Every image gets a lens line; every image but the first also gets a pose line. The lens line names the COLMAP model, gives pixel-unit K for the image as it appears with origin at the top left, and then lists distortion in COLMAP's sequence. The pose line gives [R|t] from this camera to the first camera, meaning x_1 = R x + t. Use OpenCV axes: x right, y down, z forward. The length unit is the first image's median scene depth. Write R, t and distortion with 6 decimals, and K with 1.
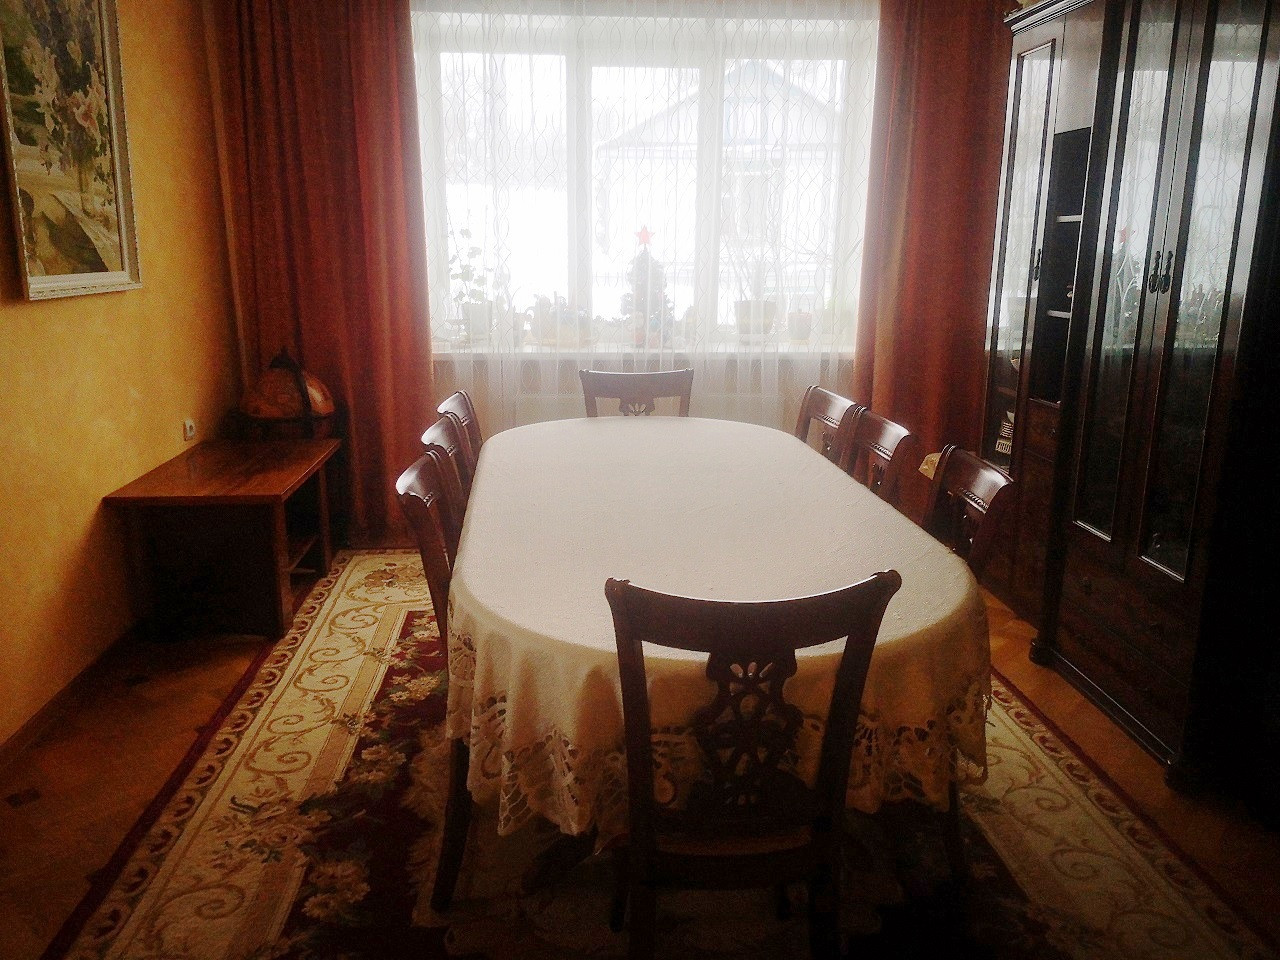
lens RADIAL K [[999.4, 0, 639.0], [0, 999.4, 477.5], [0, 0, 1]] dist [0.084999, -0.096913]
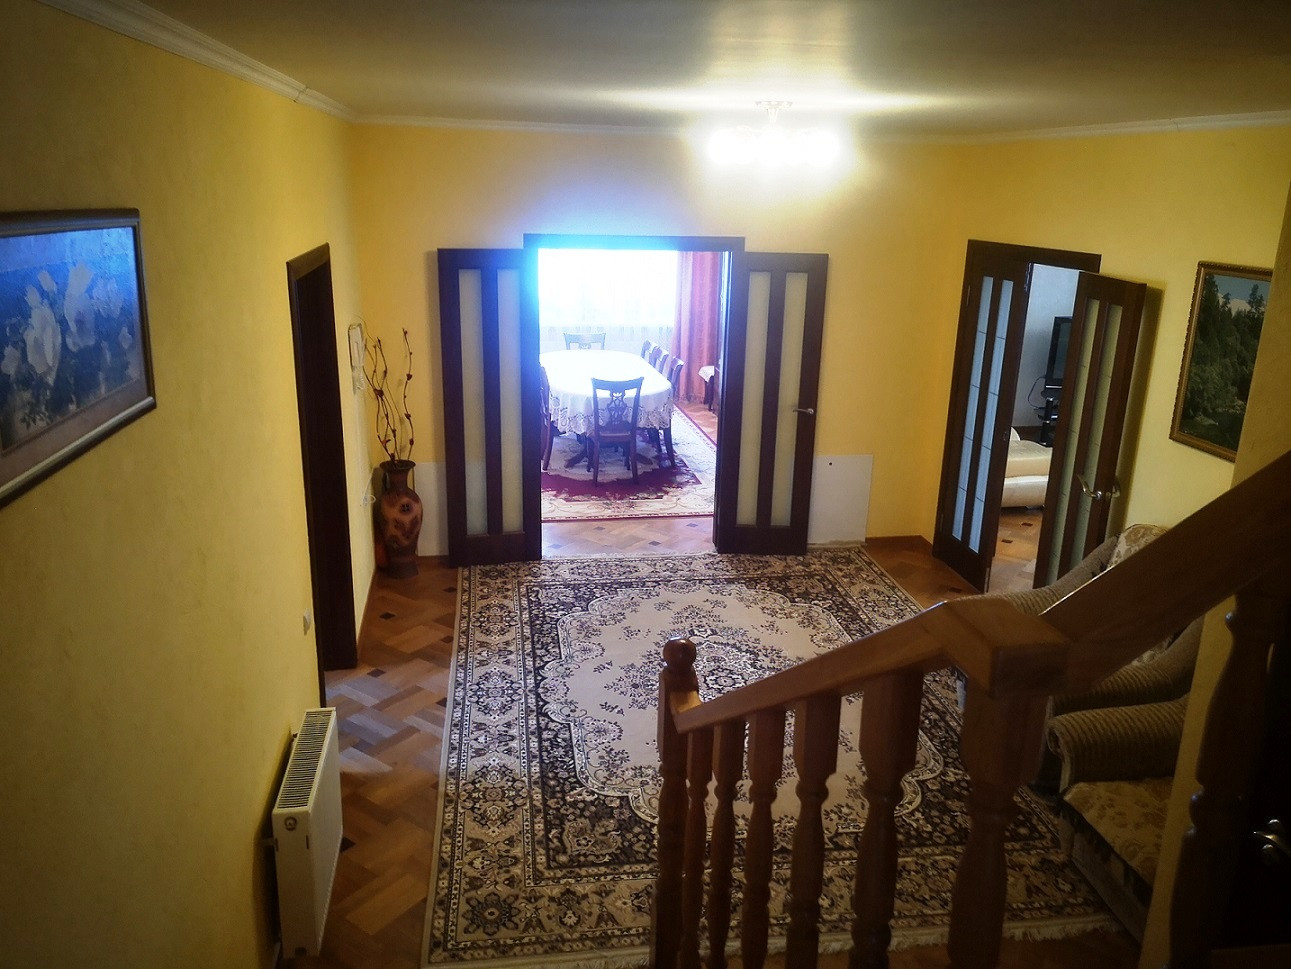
lens RADIAL K [[1008.0, 0, 644.6], [0, 1008.0, 487.1], [0, 0, 1]] dist [0.084999, -0.096913]
pose [[0.995520, -0.013070, 0.093648, -0.237523], [0.006953, 0.997838, 0.065354, 0.305265], [-0.094300, -0.064410, 0.993458, -4.098861]]
